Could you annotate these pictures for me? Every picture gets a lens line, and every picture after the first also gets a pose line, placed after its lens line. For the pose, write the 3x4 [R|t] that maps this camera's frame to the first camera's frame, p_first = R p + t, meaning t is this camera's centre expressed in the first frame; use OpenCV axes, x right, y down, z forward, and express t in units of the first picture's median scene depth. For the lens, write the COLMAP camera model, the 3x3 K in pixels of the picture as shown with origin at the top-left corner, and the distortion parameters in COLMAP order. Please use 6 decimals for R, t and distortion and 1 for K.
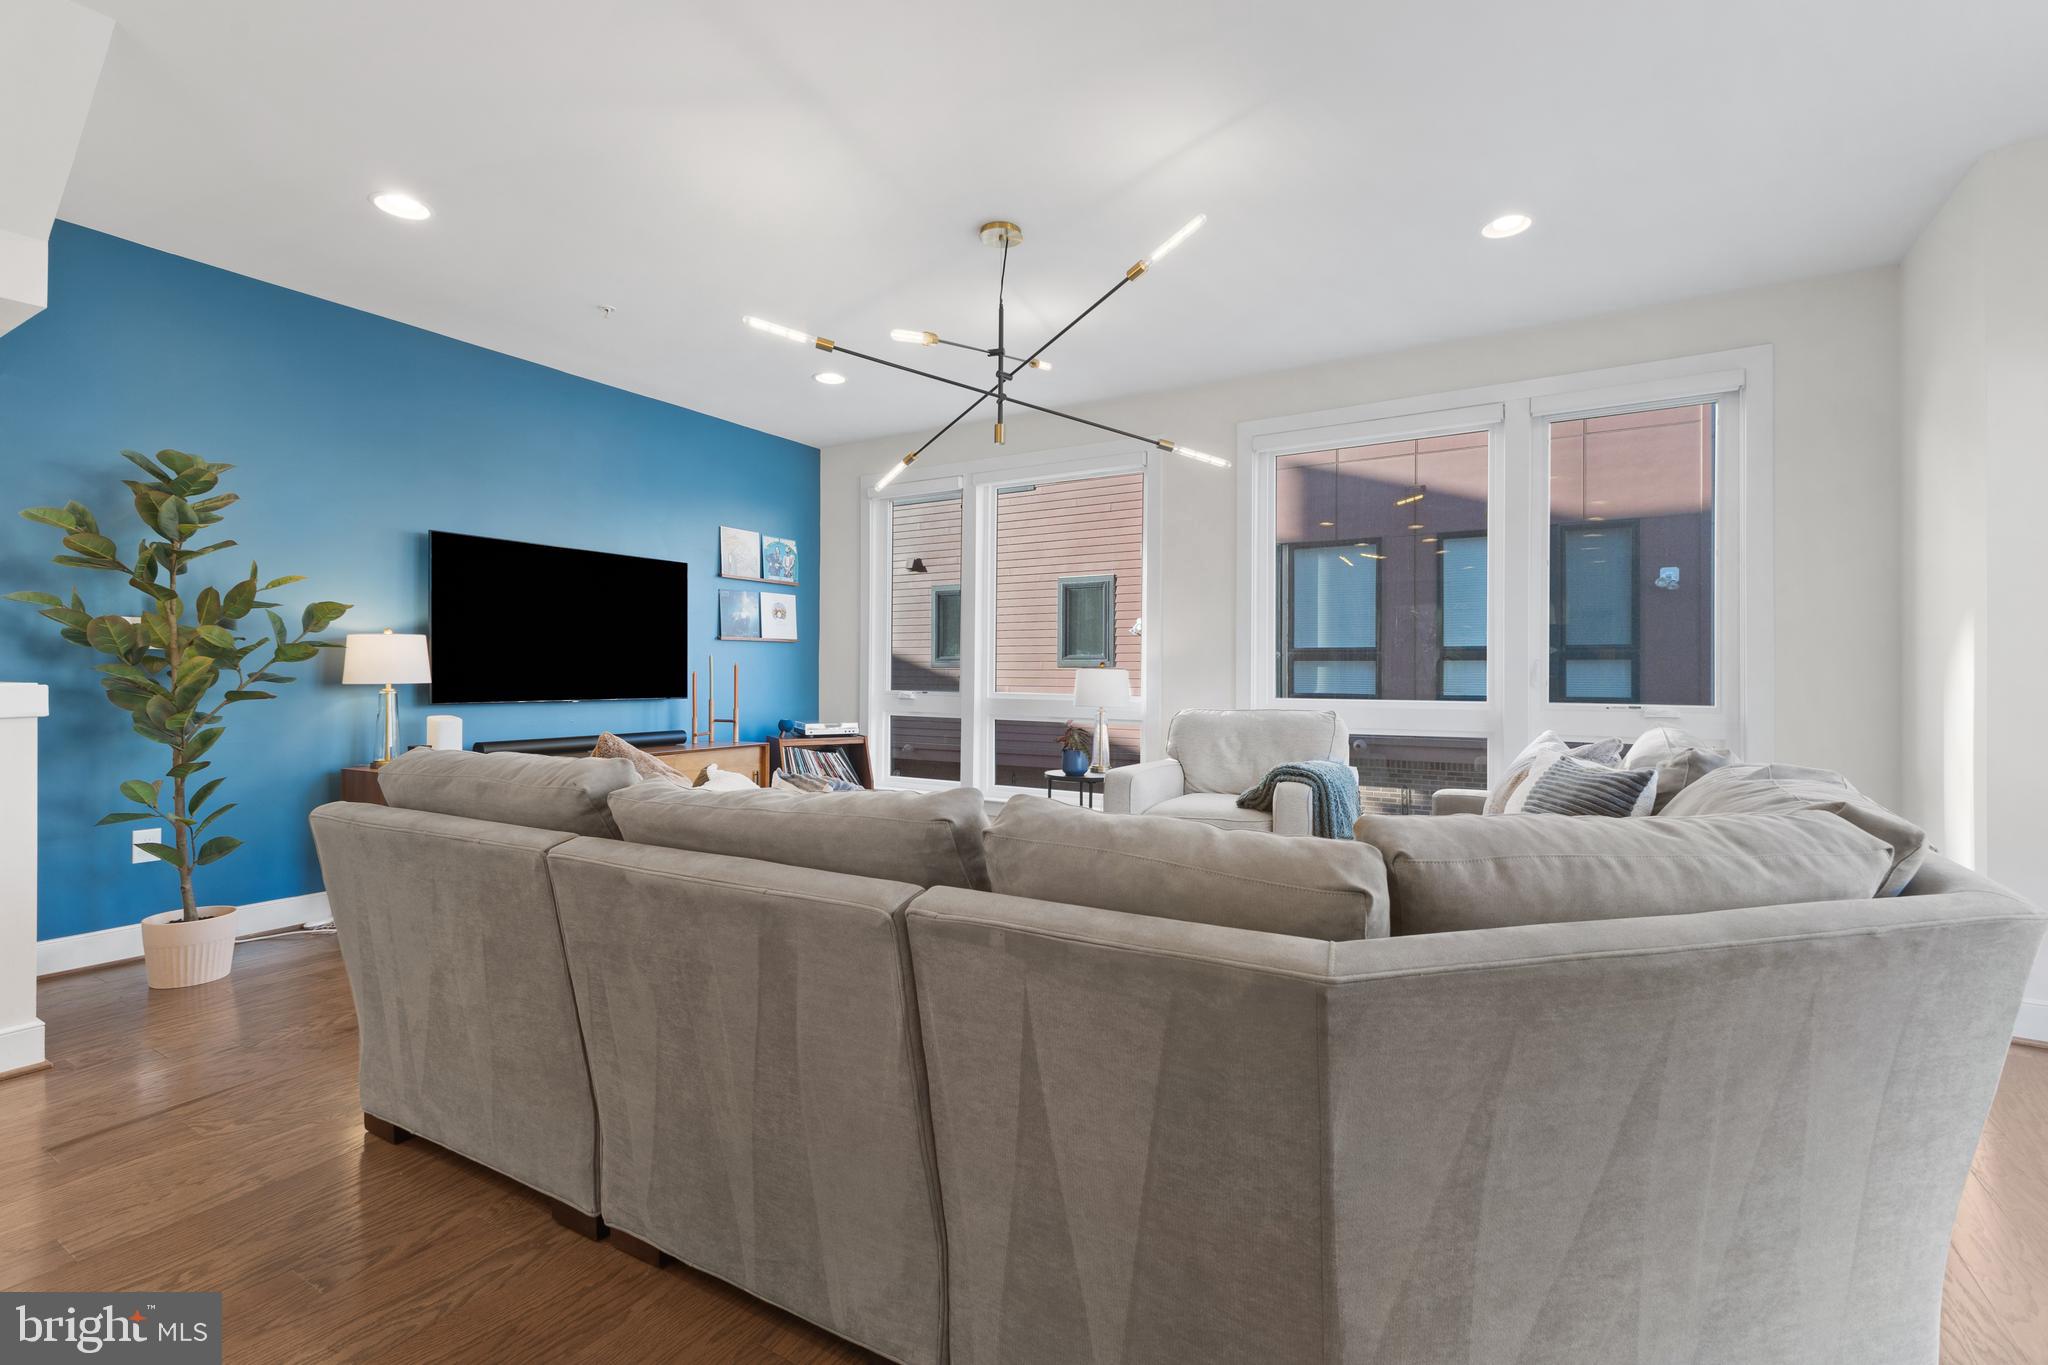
lens RADIAL K [[901.1, 0, 1029.9], [0, 901.1, 675.2], [0, 0, 1]] dist [0.012606, -0.000655]
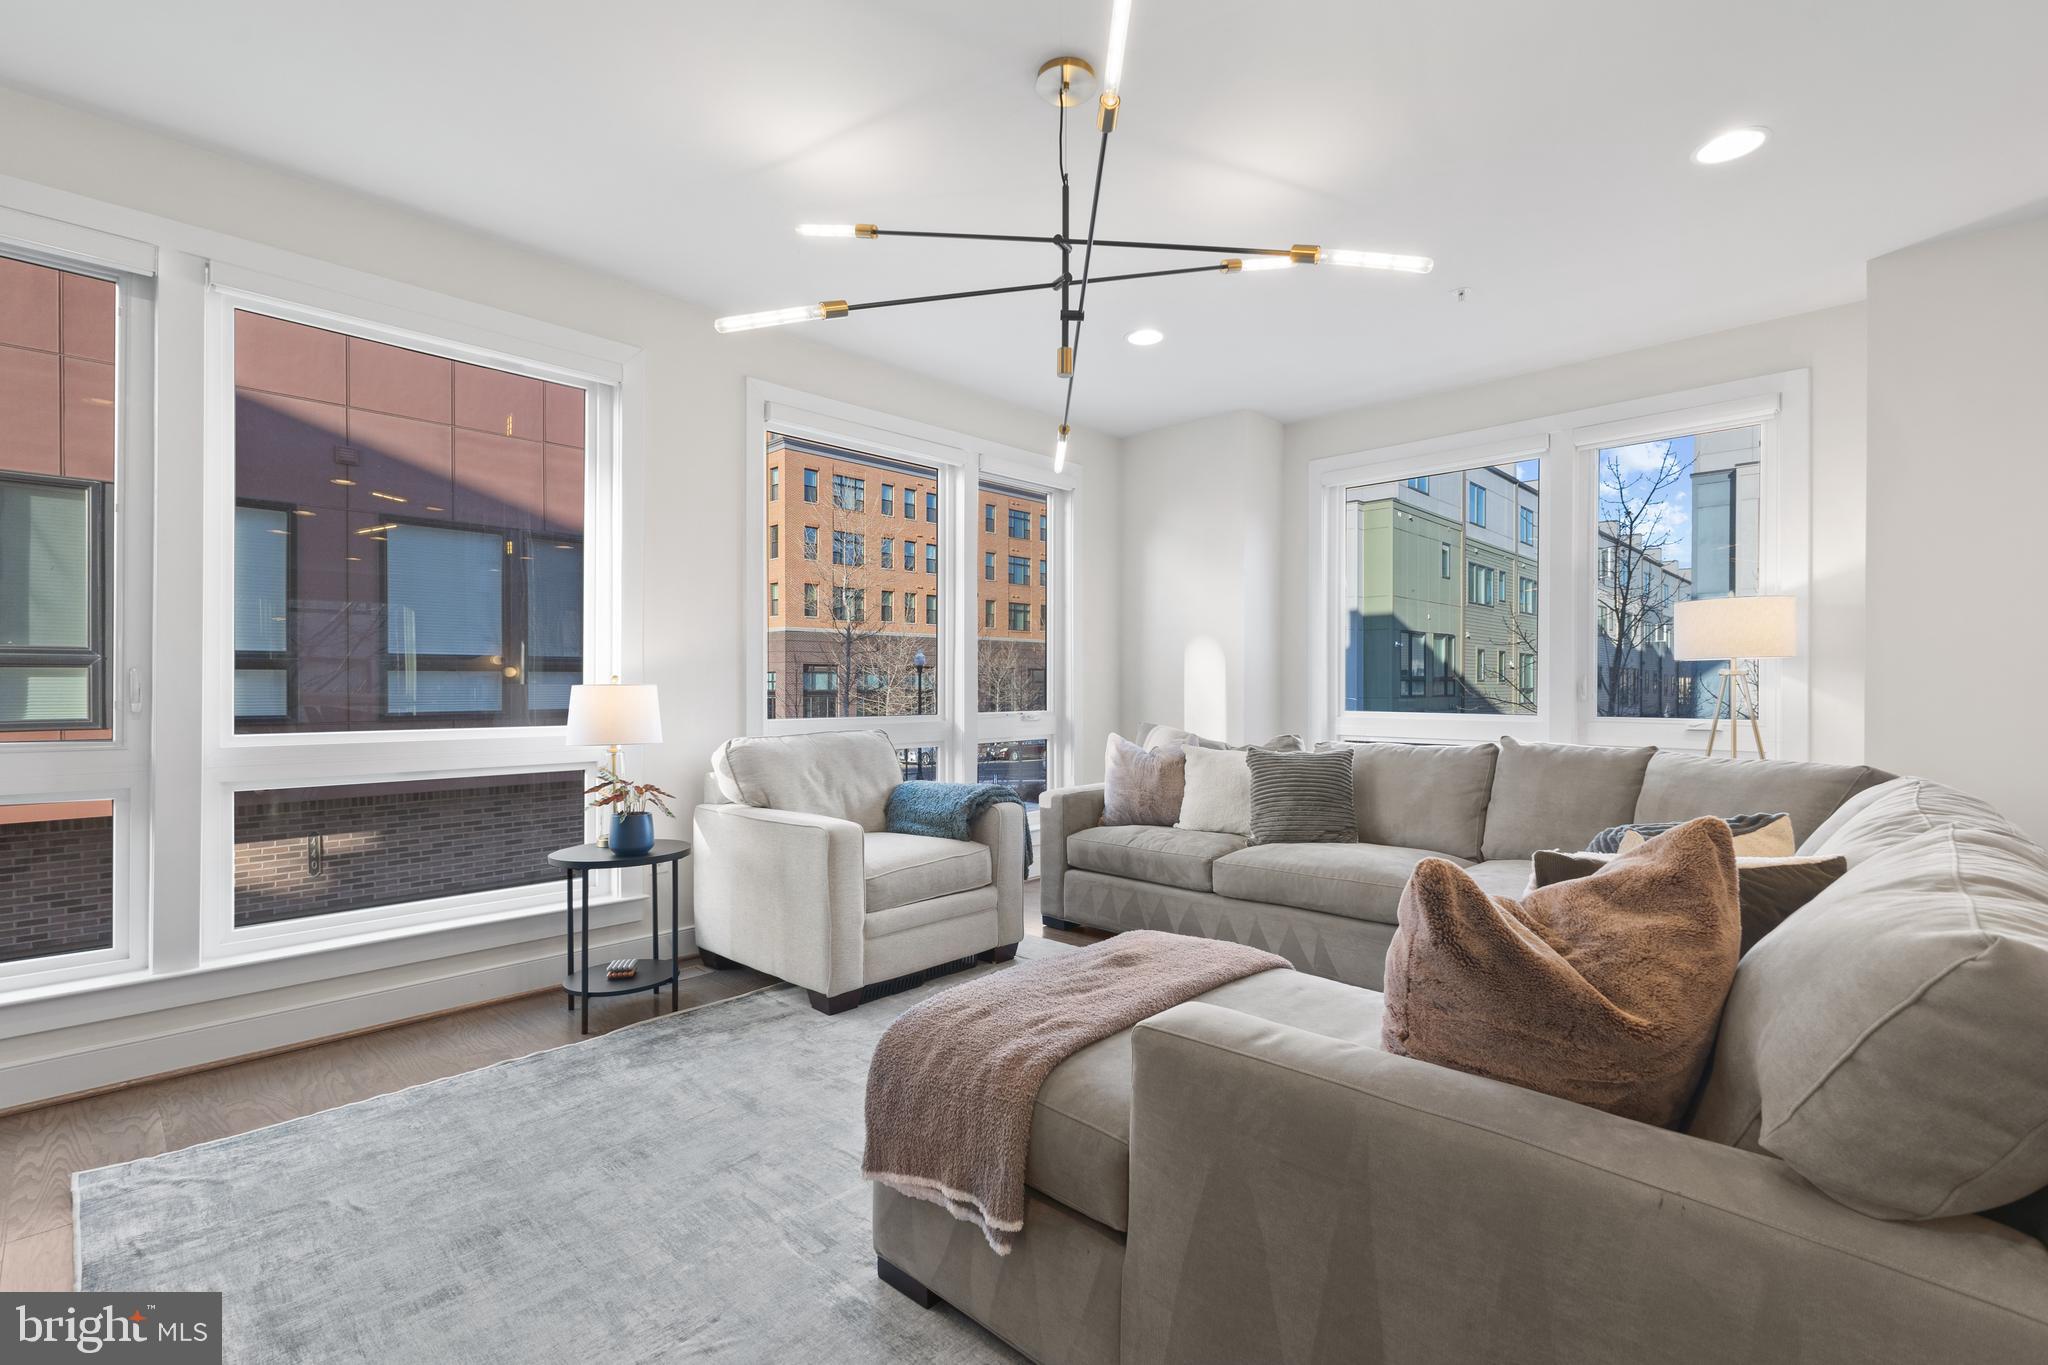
lens RADIAL K [[901.1, 0, 1031.3], [0, 901.1, 689.7], [0, 0, 1]] dist [0.012606, -0.000655]
pose [[0.219040, -0.008028, 0.975683, -0.450669], [0.004442, 0.999964, 0.007230, -0.007145], [-0.975706, 0.002751, 0.219068, 0.519925]]
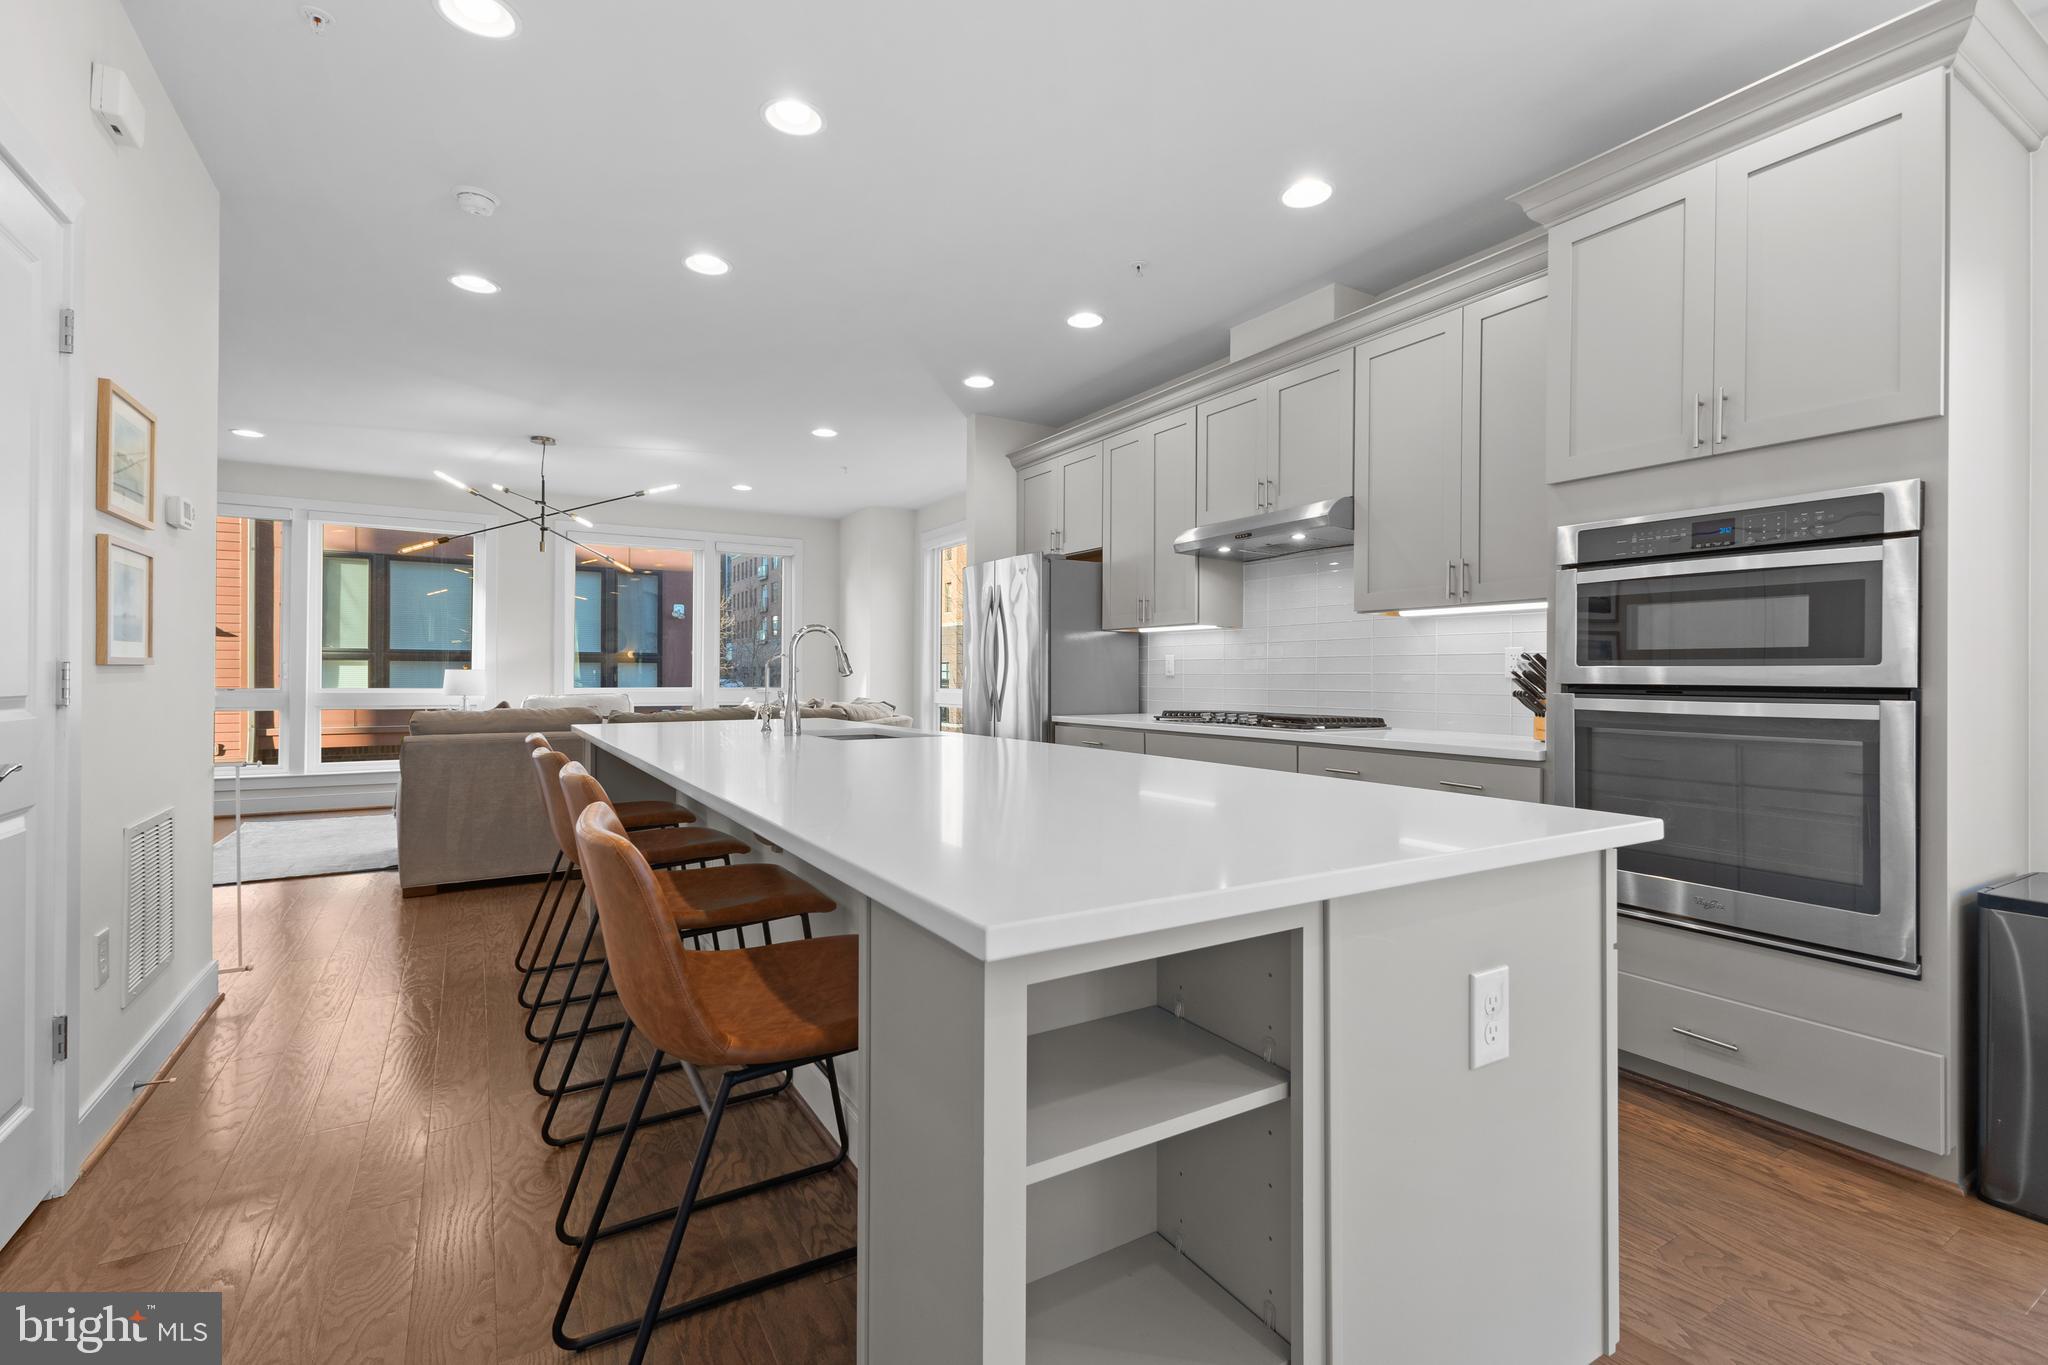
lens RADIAL K [[901.1, 0, 1027.8], [0, 901.1, 673.5], [0, 0, 1]] dist [0.012606, -0.000655]
pose [[0.459525, -0.001390, 0.888164, -0.757094], [0.000972, 0.999999, 0.001063, -0.001012], [-0.888164, 0.000375, 0.459526, -0.469500]]
